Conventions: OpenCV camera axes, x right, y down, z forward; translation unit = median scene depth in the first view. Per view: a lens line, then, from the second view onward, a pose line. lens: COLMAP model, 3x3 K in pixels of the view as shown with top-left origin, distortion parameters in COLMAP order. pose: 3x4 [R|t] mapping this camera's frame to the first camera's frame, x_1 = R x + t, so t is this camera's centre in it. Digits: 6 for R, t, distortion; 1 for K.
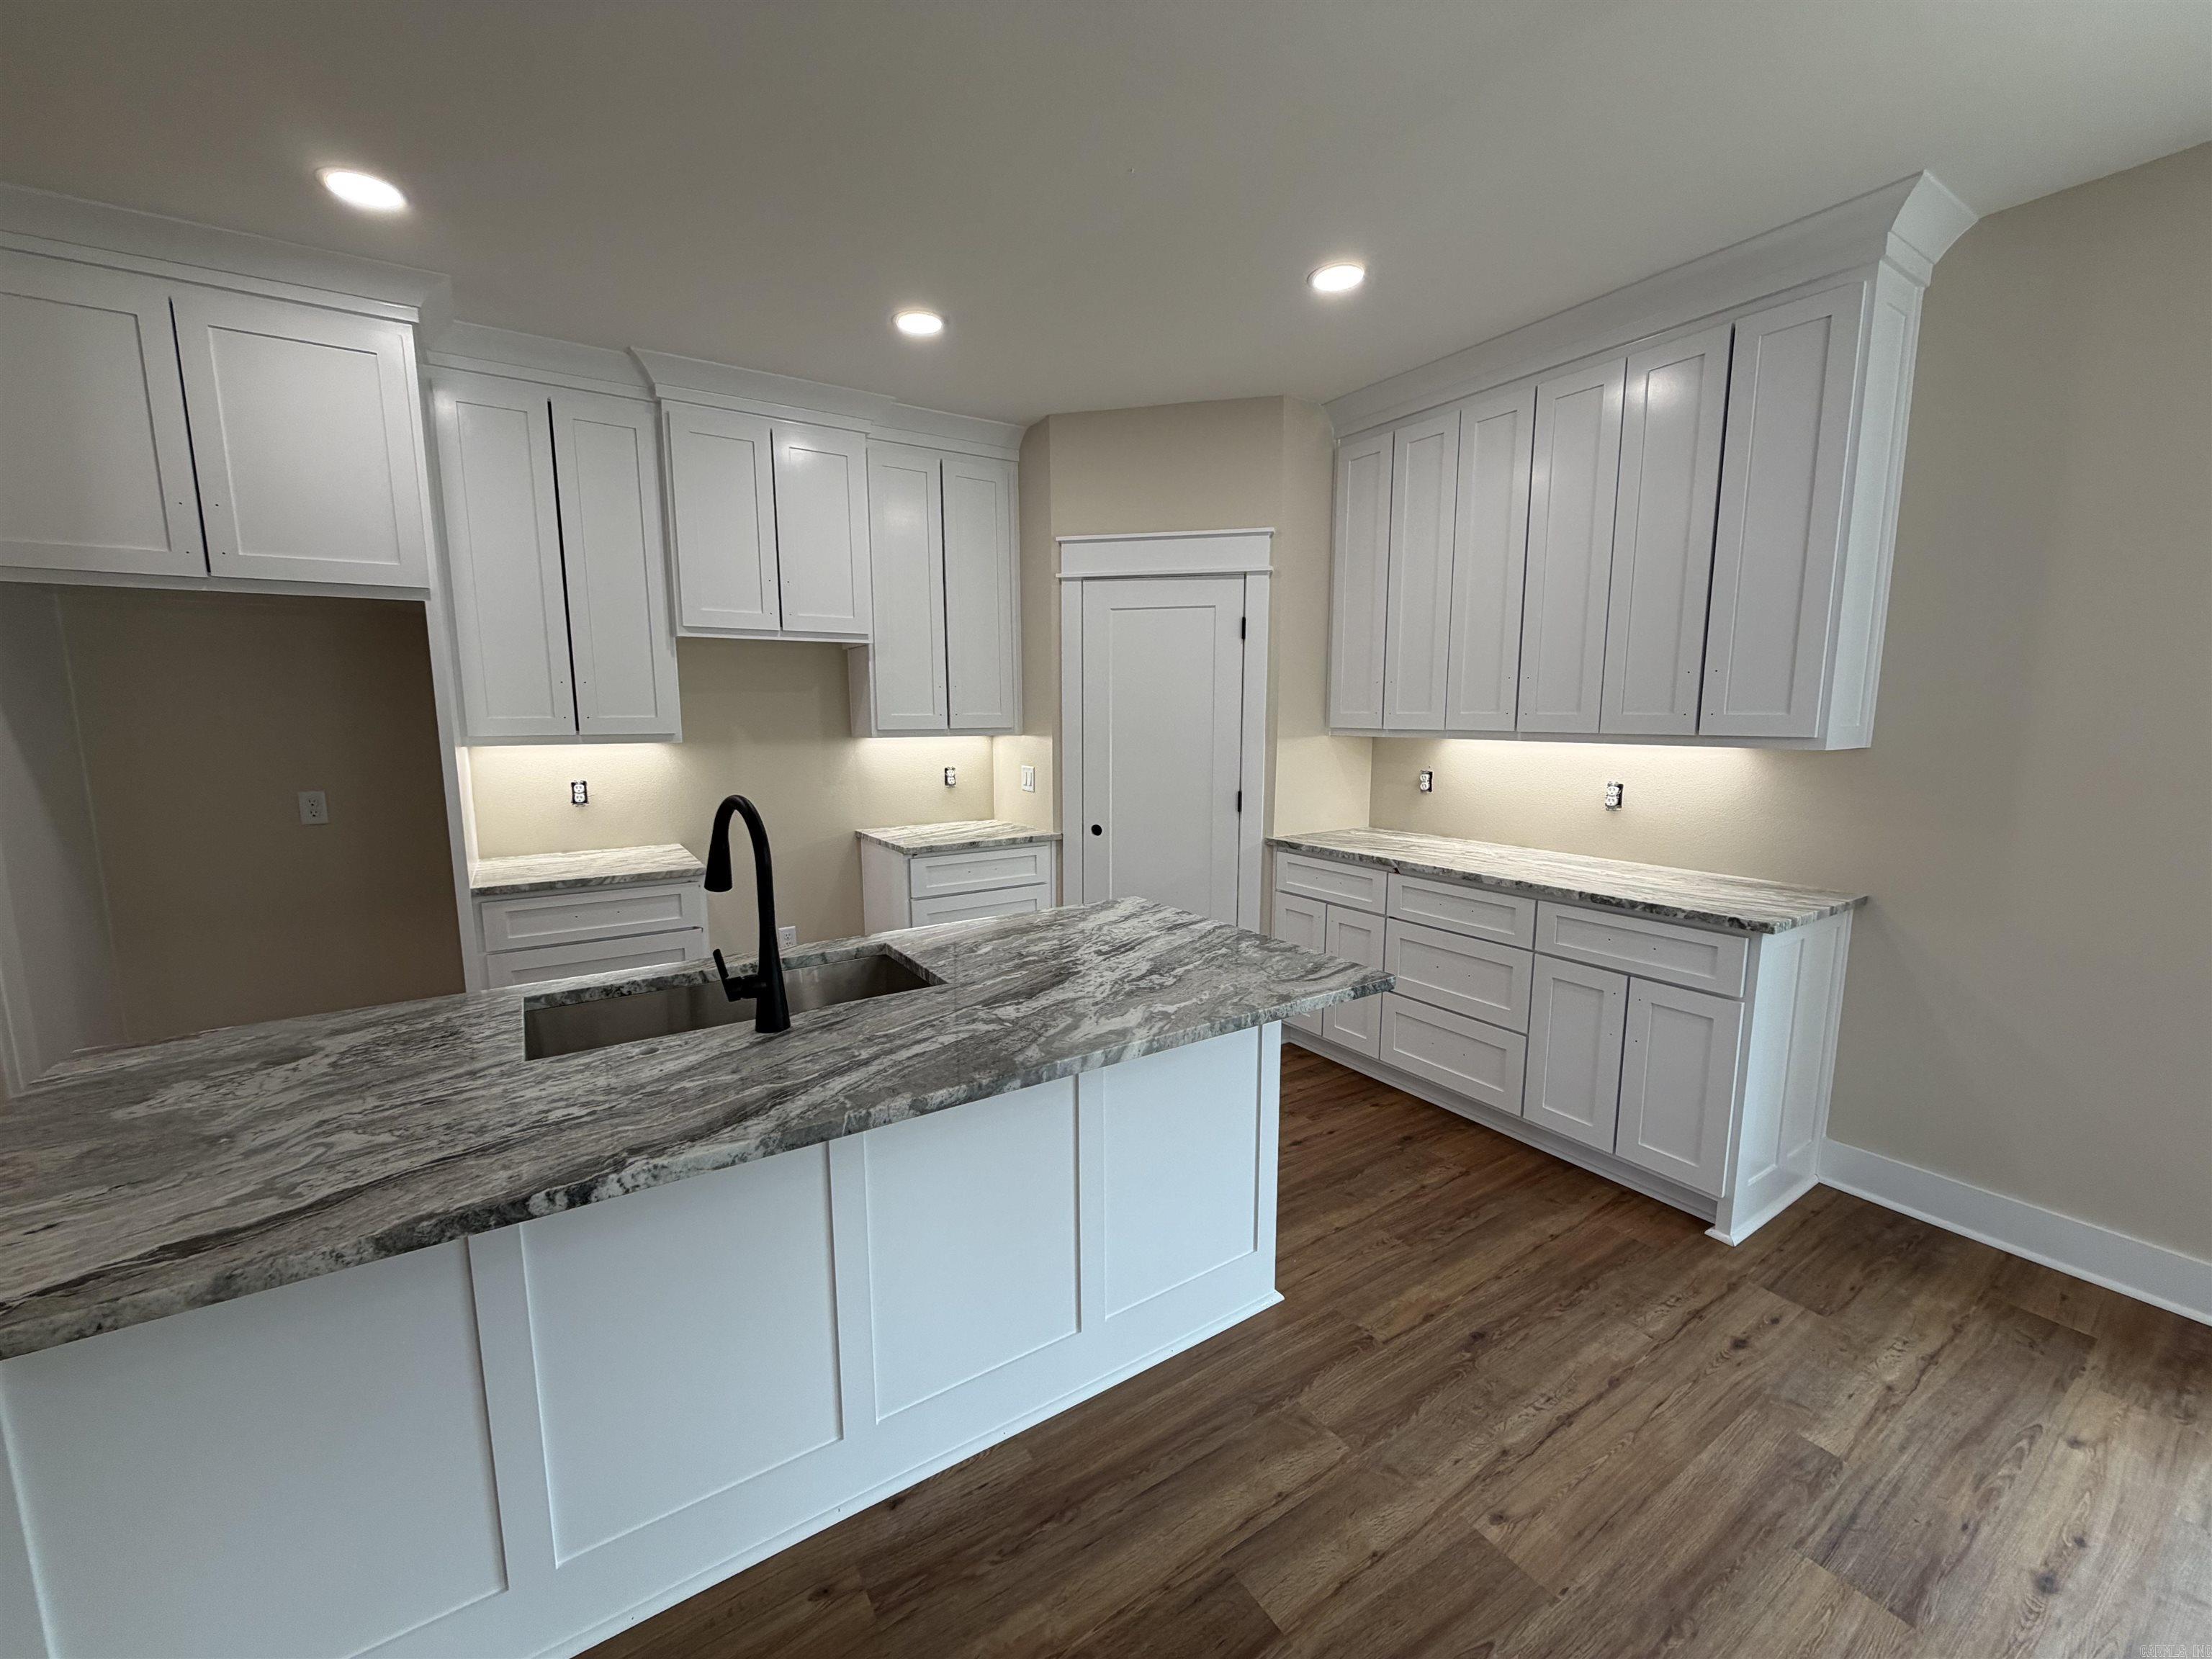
lens RADIAL K [[878.6, 0, 1100.5], [0, 878.6, 830.7], [0, 0, 1]] dist [0.000263, -0.000013]
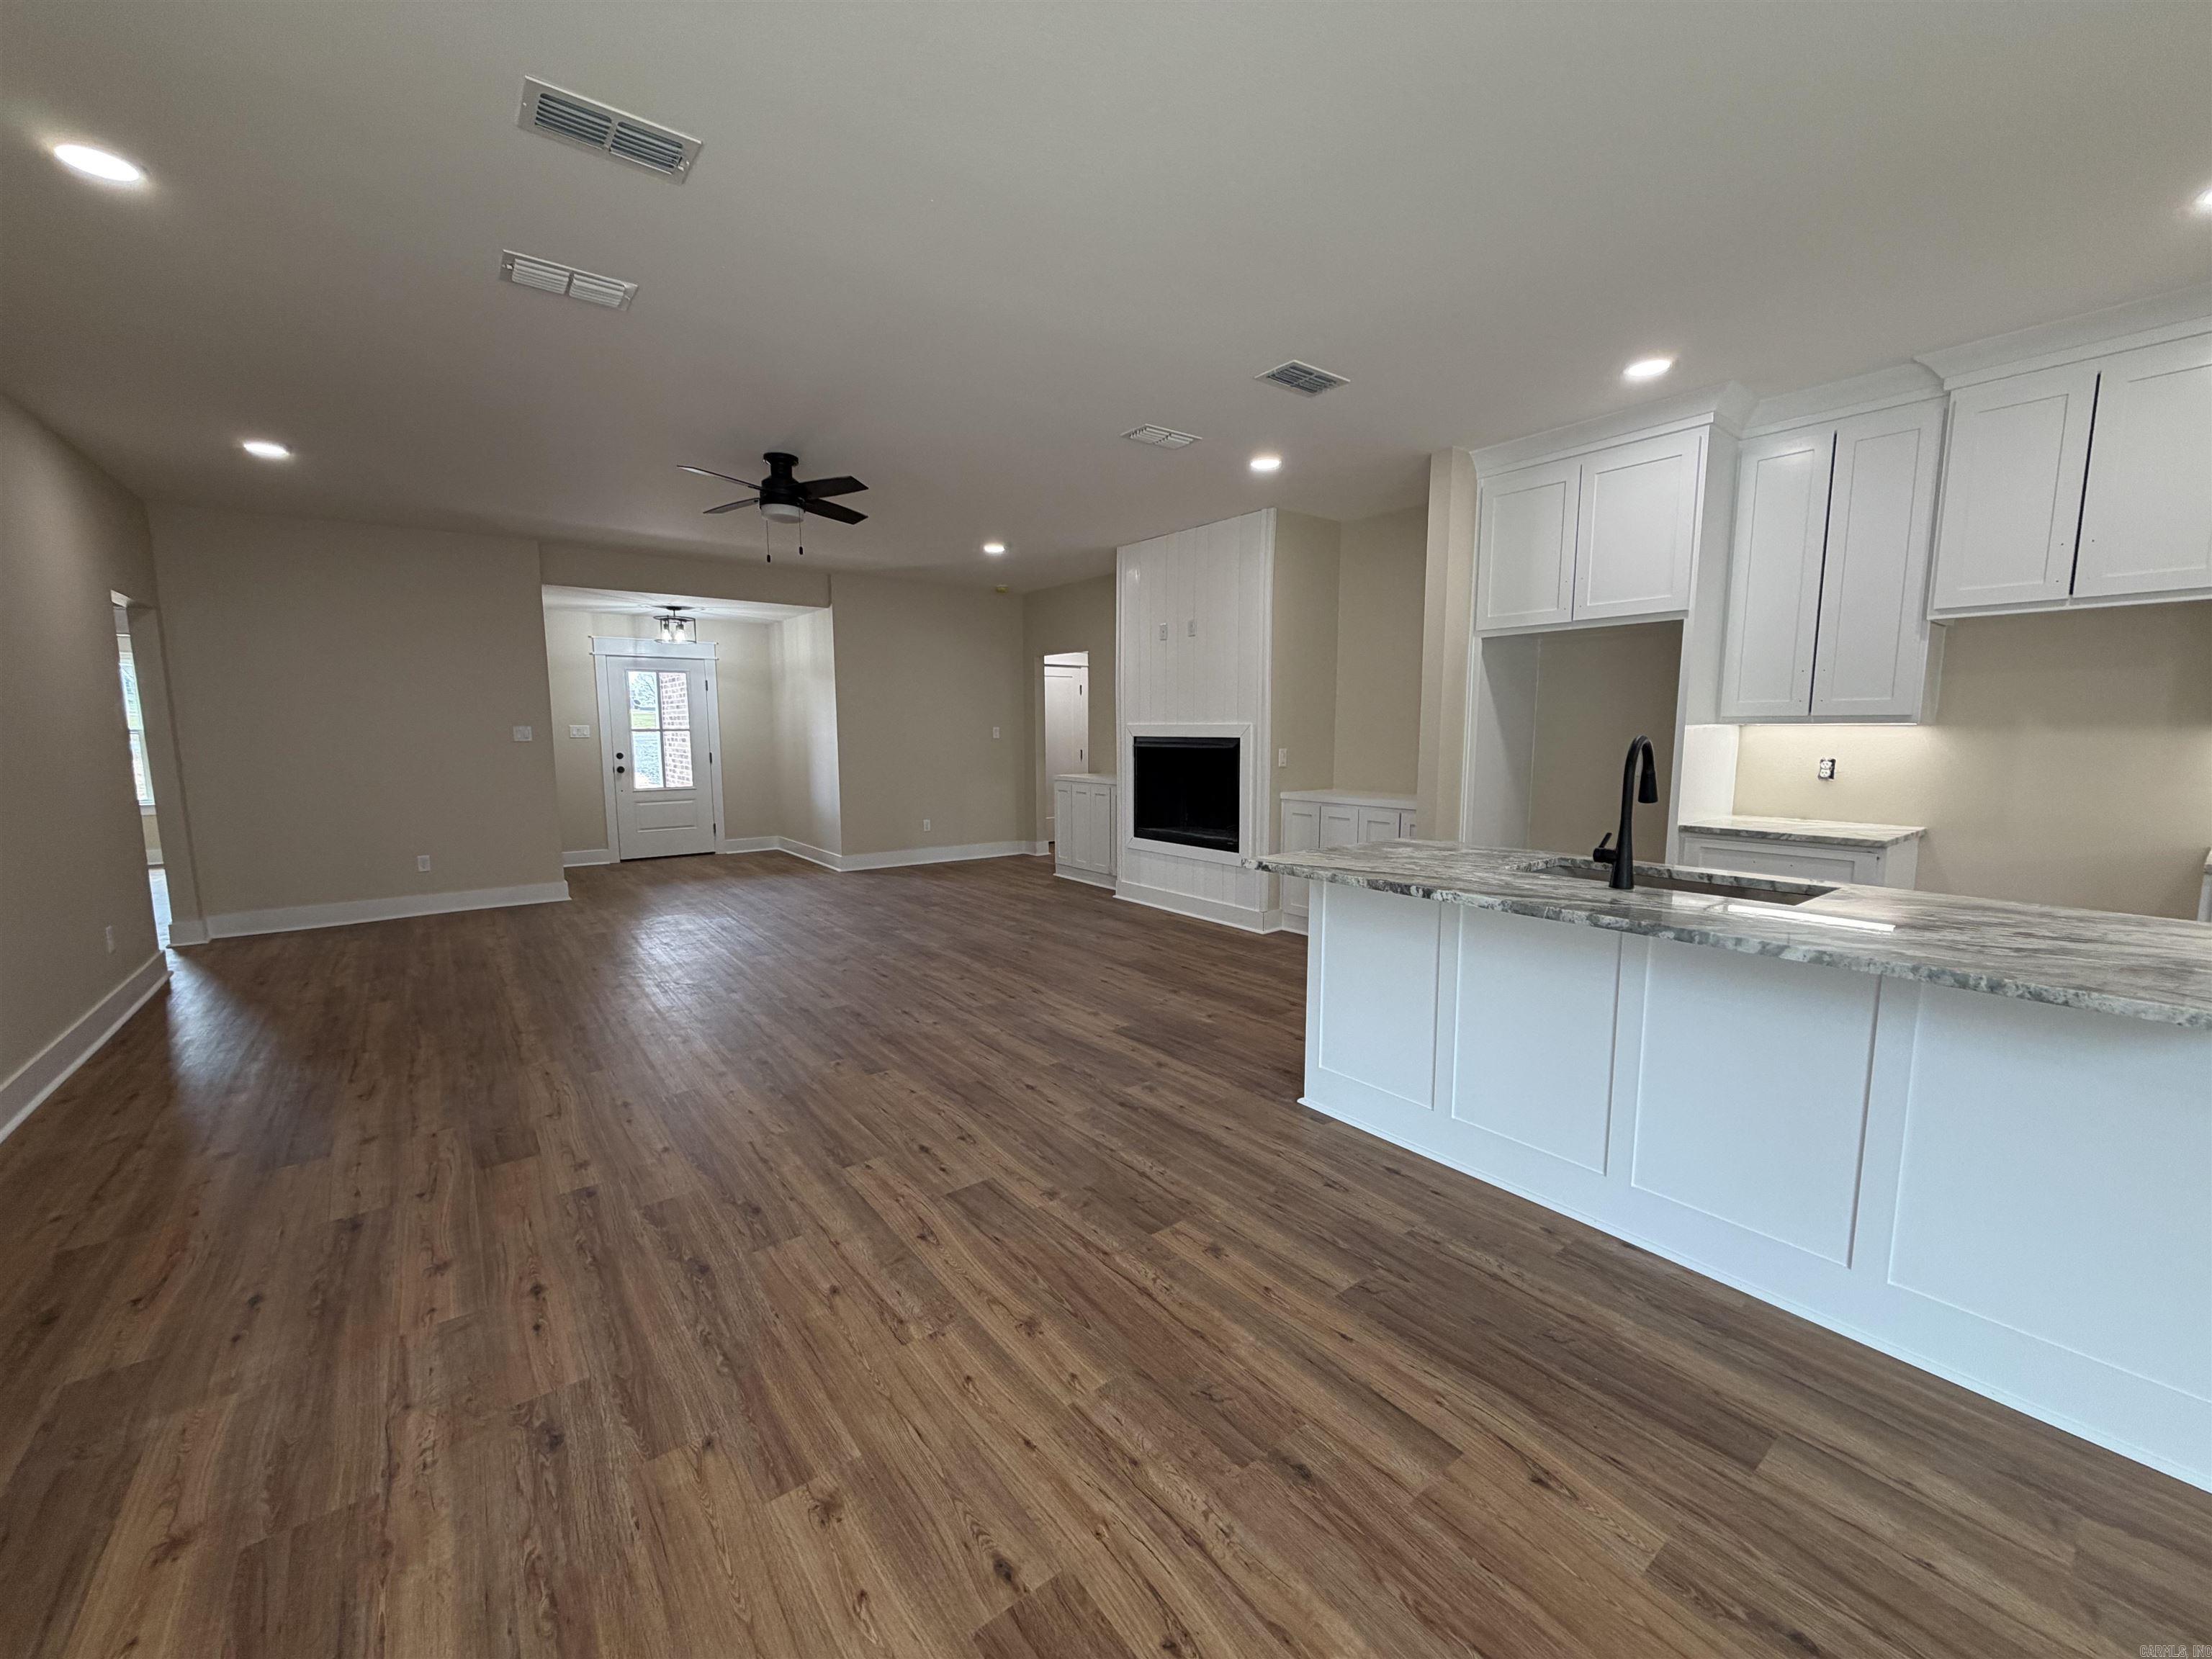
lens RADIAL K [[878.6, 0, 1099.1], [0, 878.6, 831.5], [0, 0, 1]] dist [0.000263, -0.000013]
pose [[0.074847, 0.120344, -0.989907, 0.566361], [-0.134293, 0.984865, 0.109577, 0.045169], [0.988111, 0.124736, 0.089875, -0.018977]]
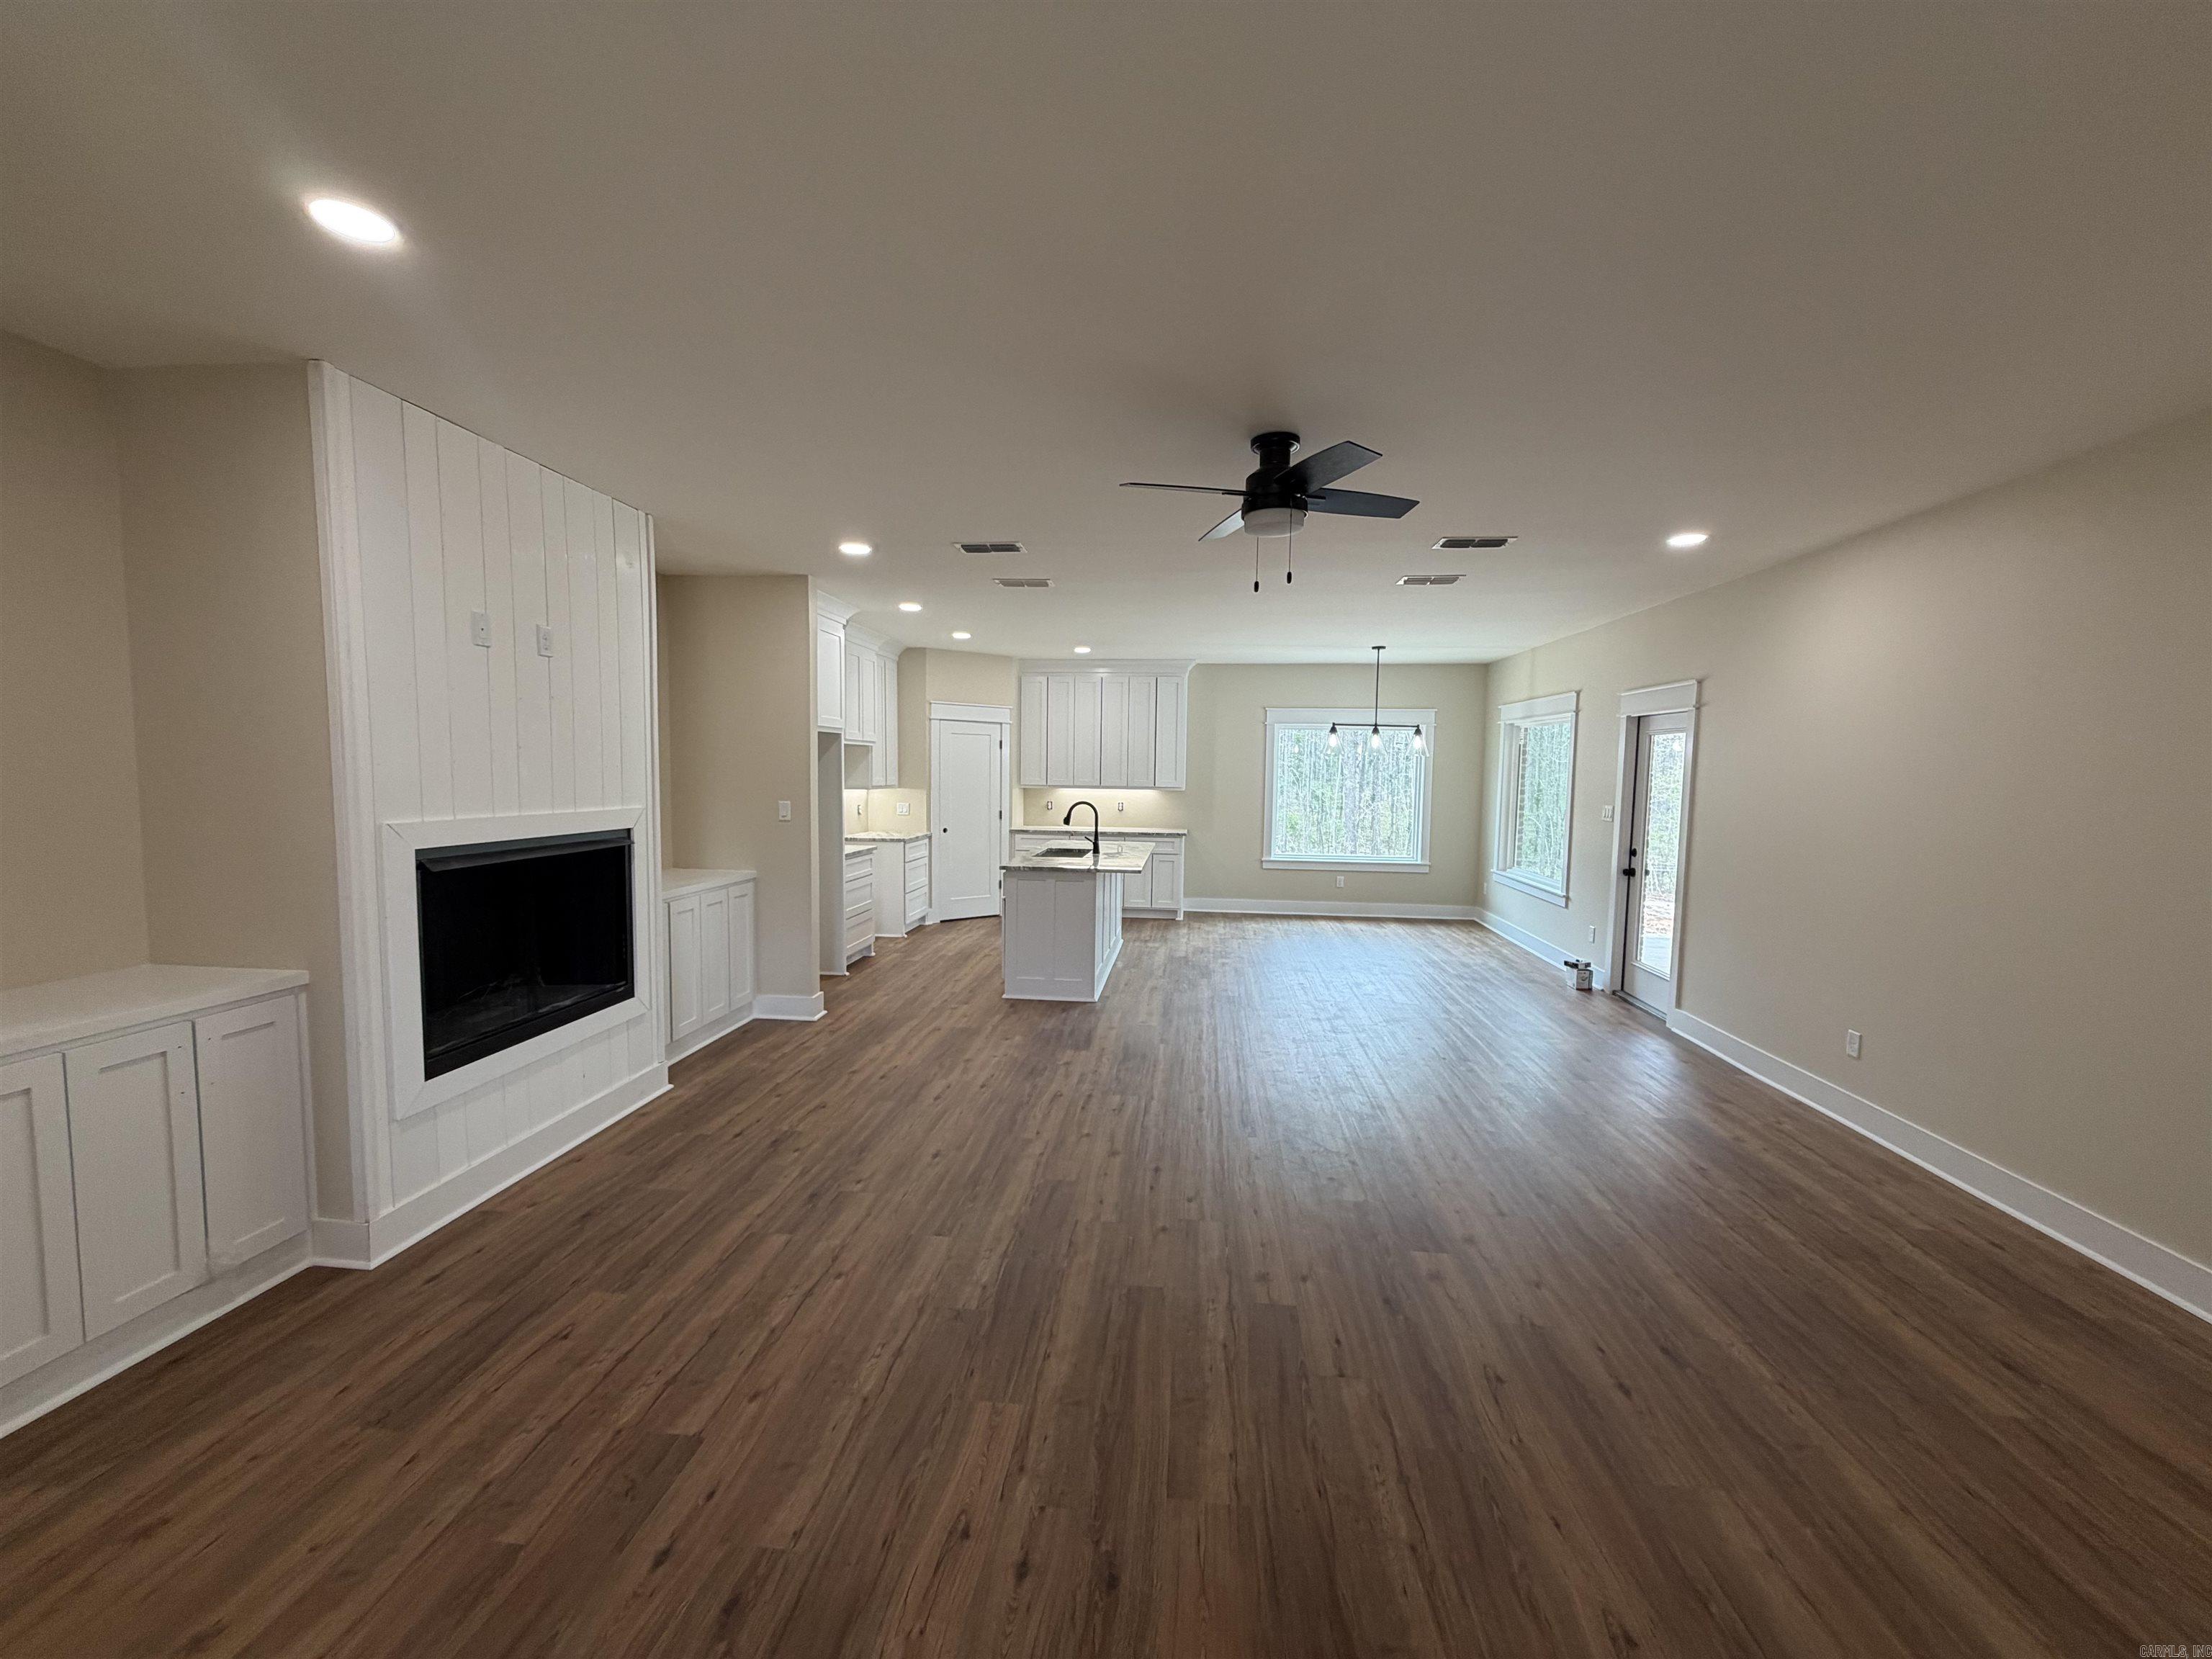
lens RADIAL K [[878.6, 0, 1102.8], [0, 878.6, 839.2], [0, 0, 1]] dist [0.000263, -0.000013]
pose [[0.628595, -0.049664, 0.776146, -2.026659], [0.090479, 0.995853, -0.009555, 0.106964], [-0.772452, 0.076231, 0.630481, -0.967881]]
